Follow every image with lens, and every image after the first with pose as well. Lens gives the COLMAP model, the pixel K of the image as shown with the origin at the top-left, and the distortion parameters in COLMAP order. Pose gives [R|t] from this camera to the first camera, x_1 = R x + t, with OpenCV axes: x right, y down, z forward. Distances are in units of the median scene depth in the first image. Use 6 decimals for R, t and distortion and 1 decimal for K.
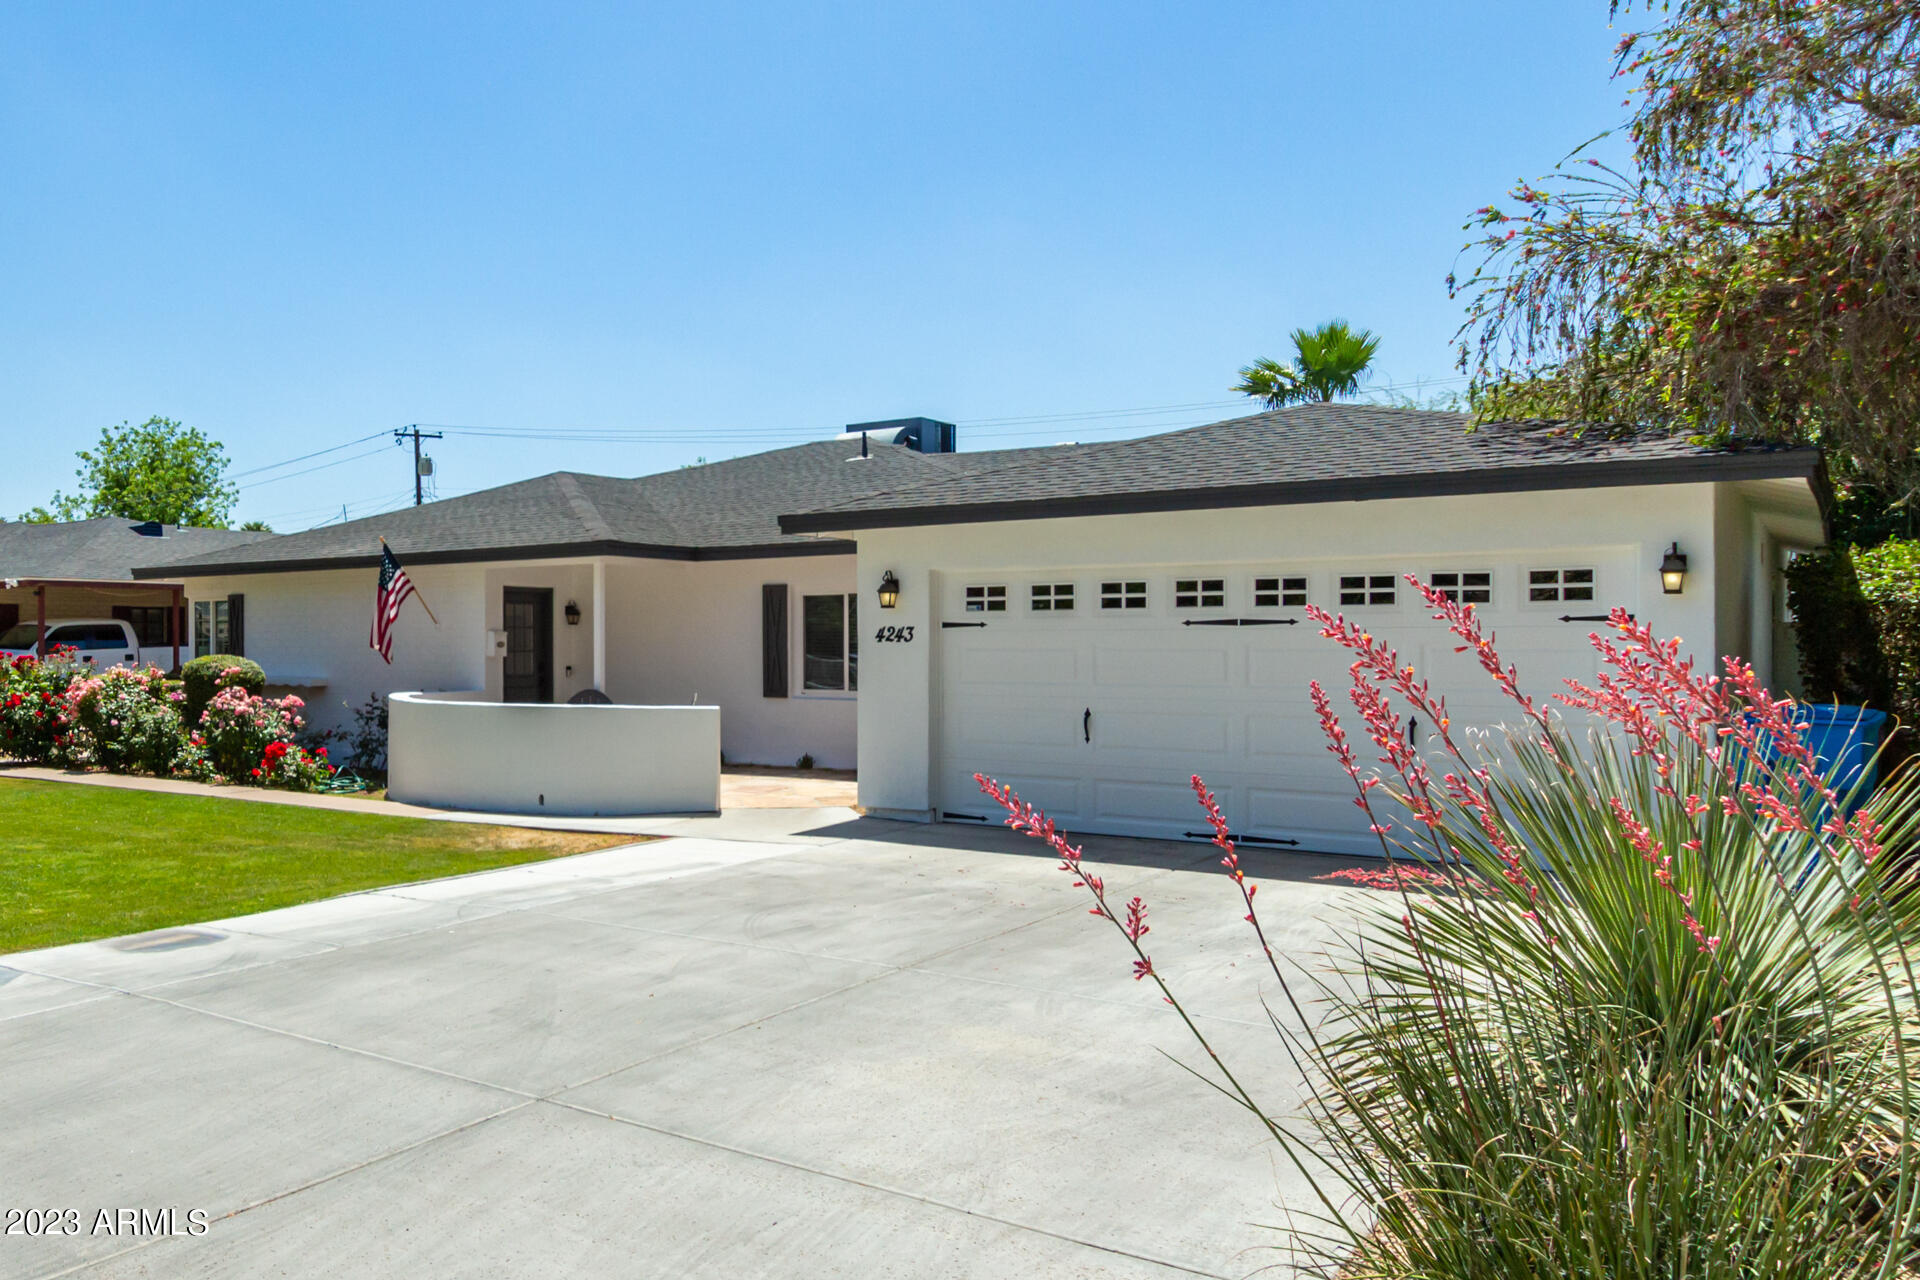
lens RADIAL K [[1168.1, 0, 959.4], [0, 1168.1, 640.0], [0, 0, 1]] dist [0.010326, 0.000081]
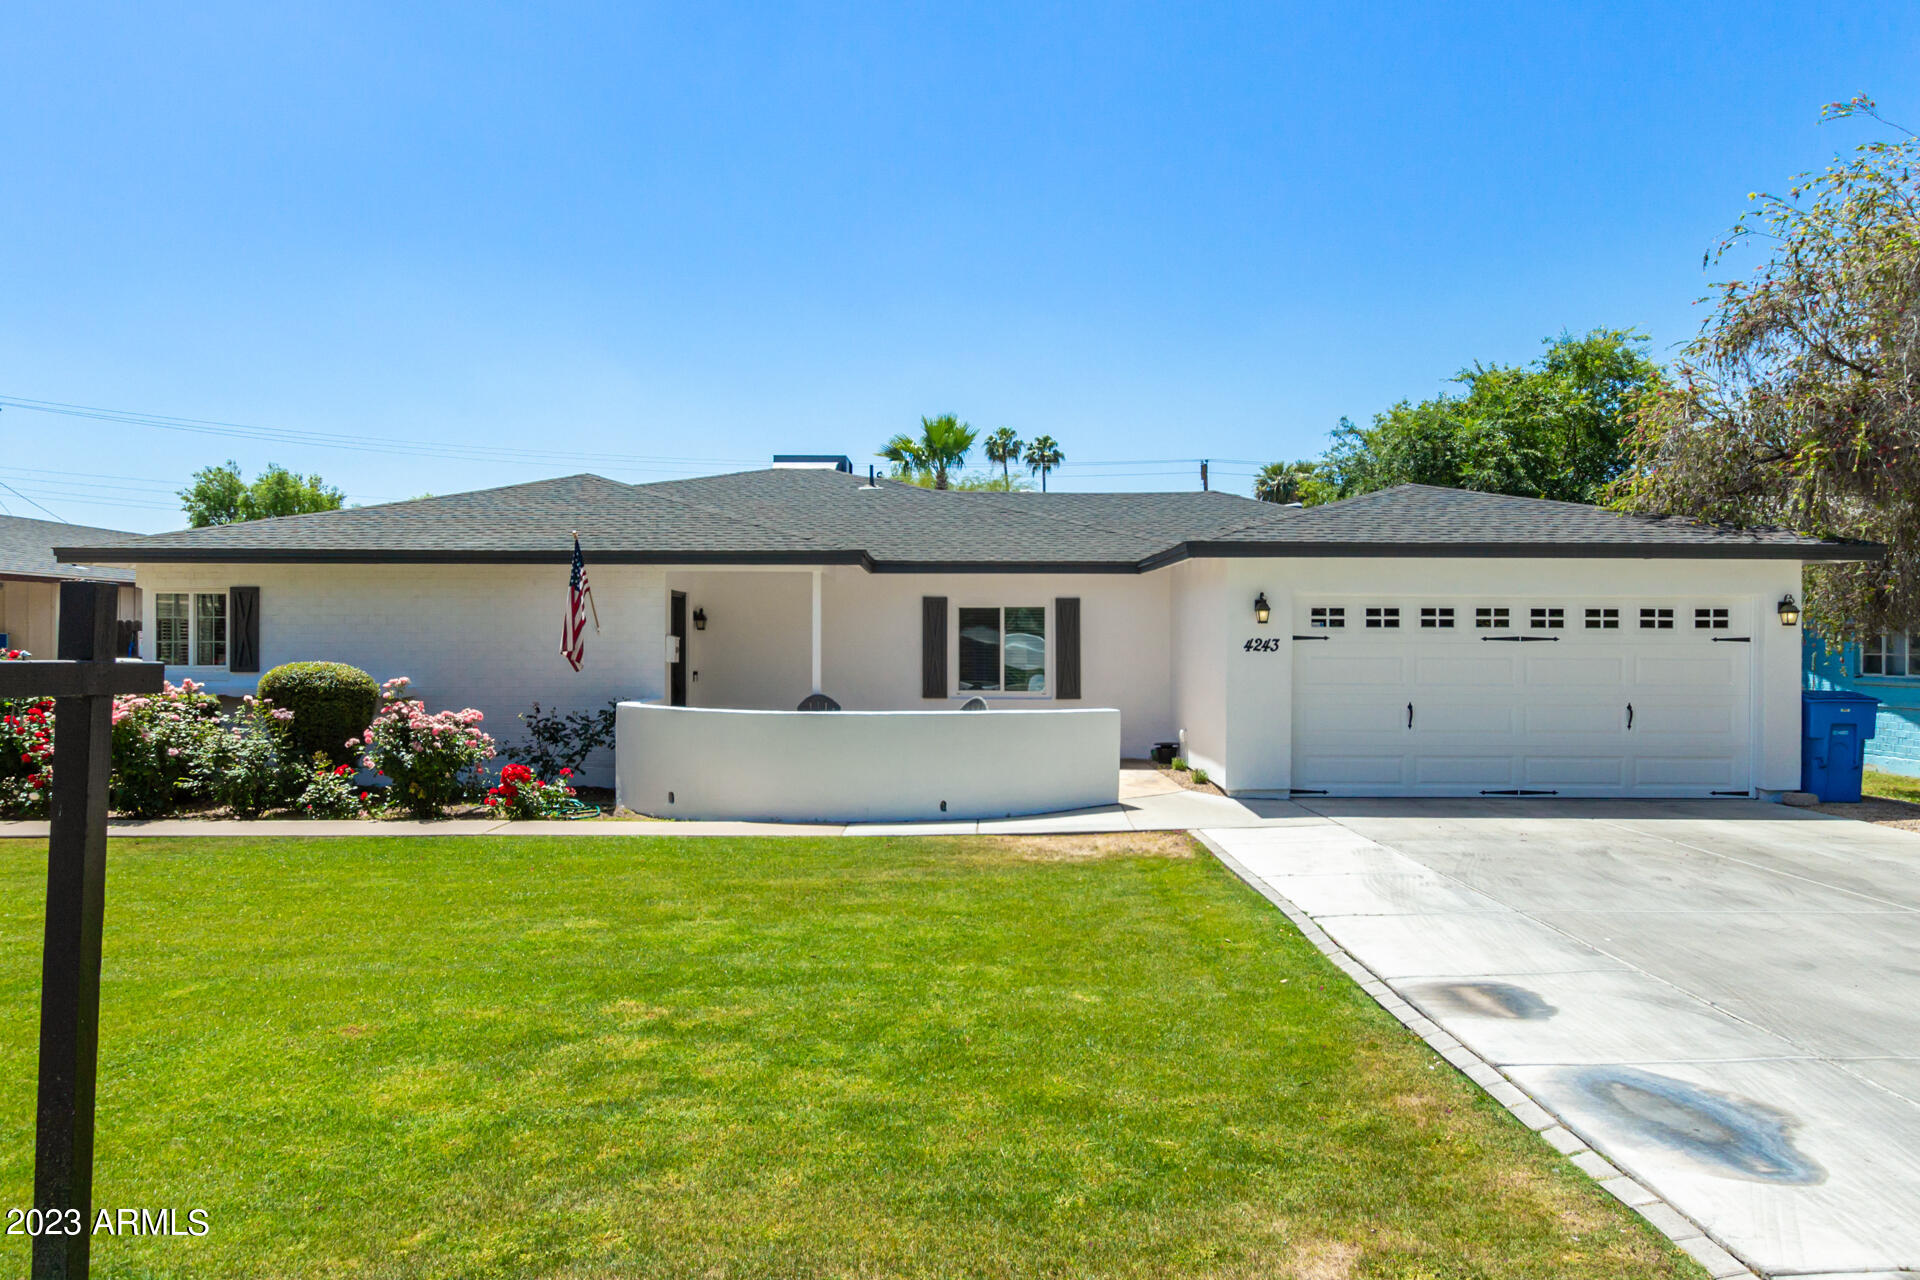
lens RADIAL K [[886.1, 0, 960.4], [0, 886.1, 642.3], [0, 0, 1]] dist [0.005062, 0.000518]
pose [[0.873270, 0.007633, 0.487178, -0.784665], [-0.007082, 0.999971, -0.002974, -0.002847], [-0.487186, -0.000853, 0.873298, 0.358094]]
